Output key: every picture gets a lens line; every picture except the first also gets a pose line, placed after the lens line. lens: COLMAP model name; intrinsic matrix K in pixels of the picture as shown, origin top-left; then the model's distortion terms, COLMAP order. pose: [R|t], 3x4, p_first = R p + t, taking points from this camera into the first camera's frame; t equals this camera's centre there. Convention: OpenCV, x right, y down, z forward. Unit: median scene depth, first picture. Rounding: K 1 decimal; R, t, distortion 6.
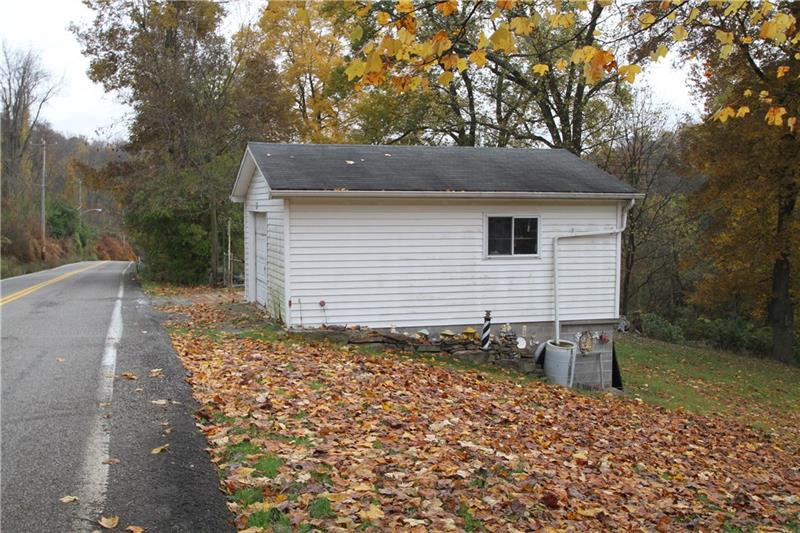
lens RADIAL K [[860.8, 0, 402.0], [0, 860.8, 265.8], [0, 0, 1]] dist [-0.012533, 0.000000]
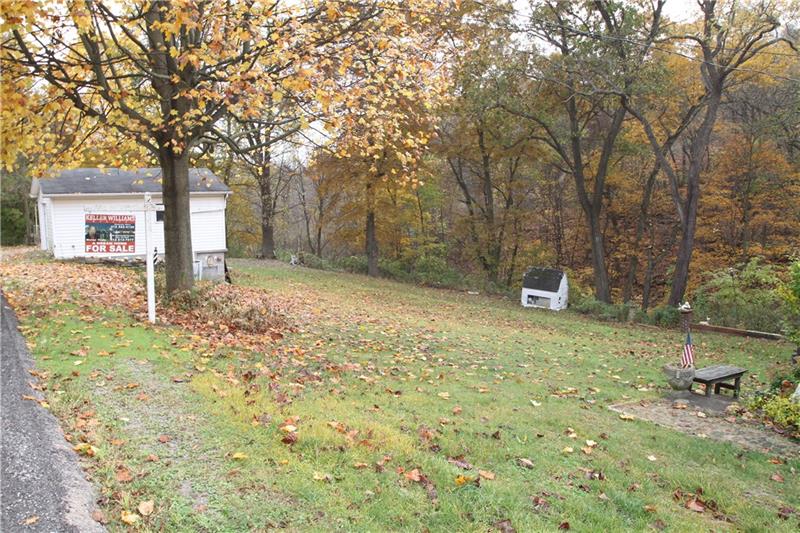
lens RADIAL K [[640.1, 0, 392.9], [0, 640.1, 267.8], [0, 0, 1]] dist [-0.051606, -0.002039]
pose [[0.959409, -0.045381, 0.278343, 0.206799], [0.028994, 0.997610, 0.062714, 0.019121], [-0.280524, -0.052098, 0.958432, -0.654097]]
